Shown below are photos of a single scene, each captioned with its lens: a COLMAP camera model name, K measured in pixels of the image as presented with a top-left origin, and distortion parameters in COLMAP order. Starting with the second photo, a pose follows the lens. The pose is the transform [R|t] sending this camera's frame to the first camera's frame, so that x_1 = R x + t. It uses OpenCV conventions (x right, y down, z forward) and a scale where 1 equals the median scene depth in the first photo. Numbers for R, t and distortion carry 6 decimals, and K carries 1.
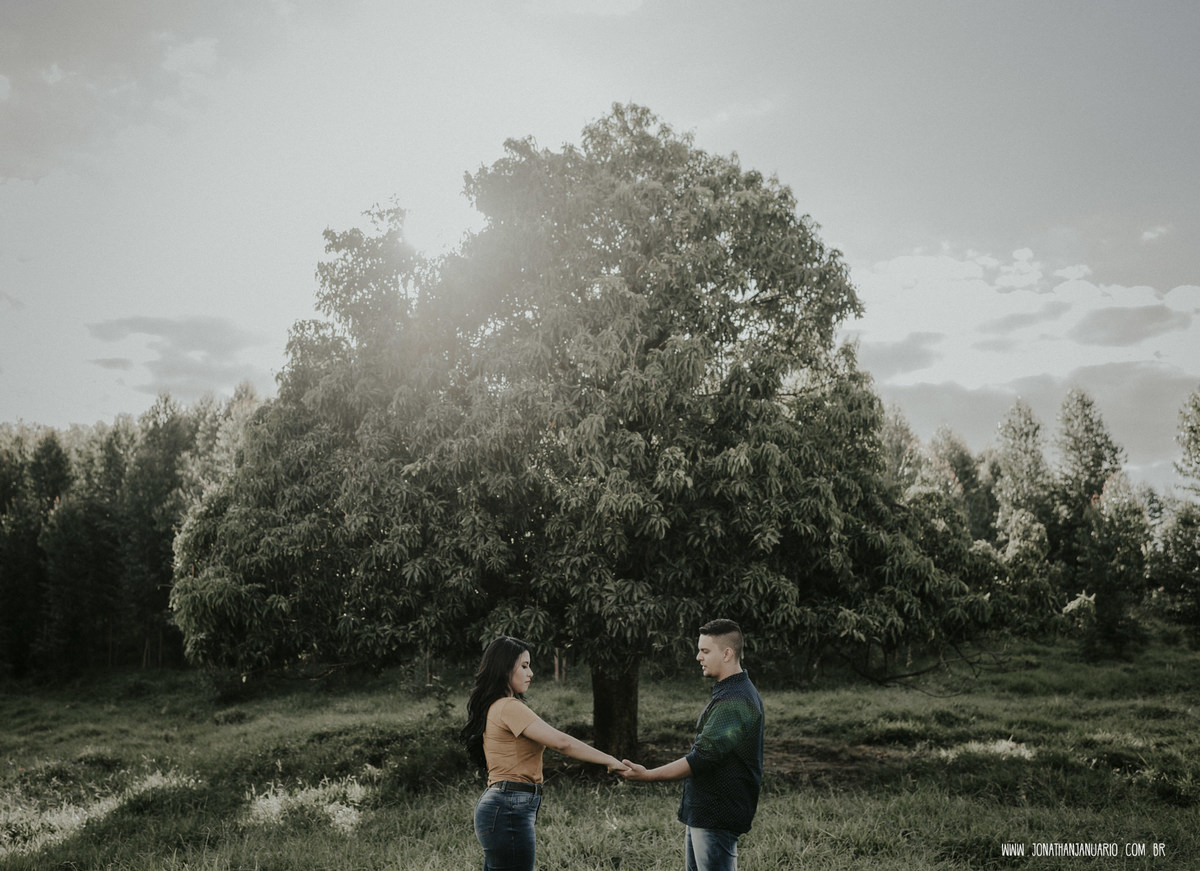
lens RADIAL K [[1282.8, 0, 599.1], [0, 1282.8, 435.2], [0, 0, 1]] dist [-0.003982, 0.000000]
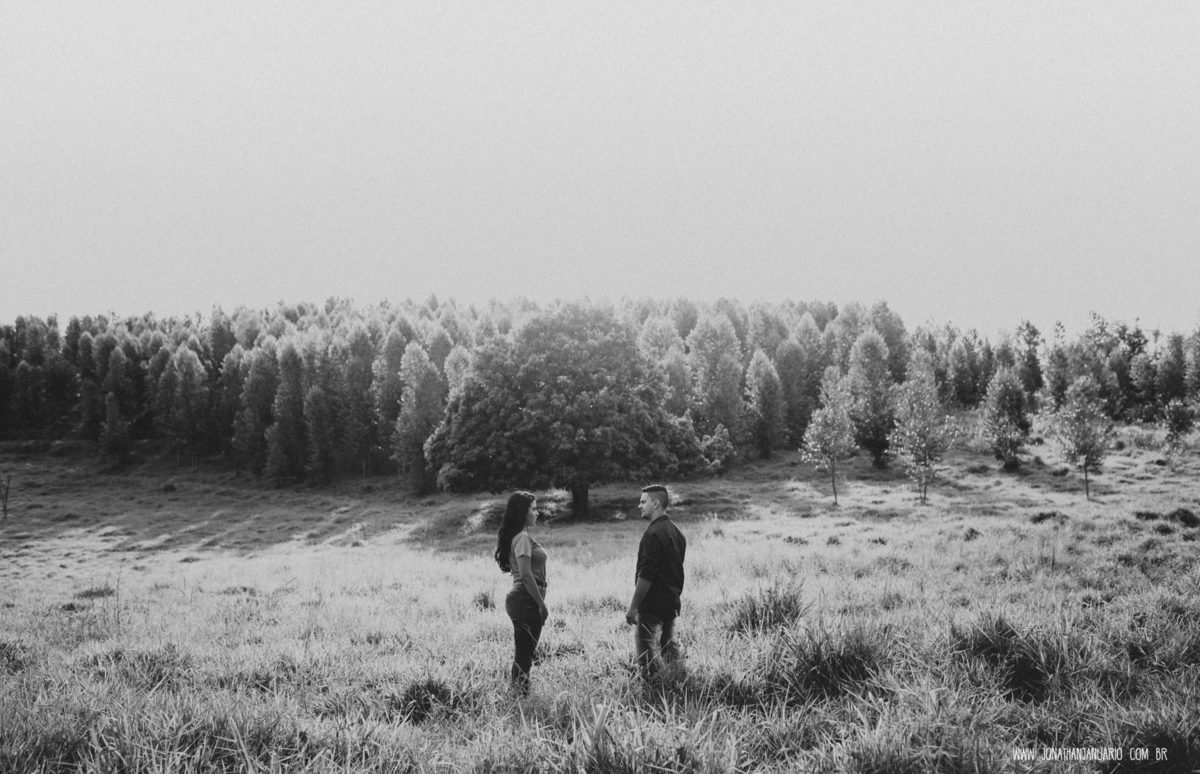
lens RADIAL K [[1229.4, 0, 600.6], [0, 1229.4, 387.1], [0, 0, 1]] dist [0.005704, 0.000000]
pose [[0.997059, -0.047773, -0.059922, 0.296849], [0.056010, 0.987945, 0.144320, -0.543635], [0.052305, -0.147252, 0.987715, -2.143666]]
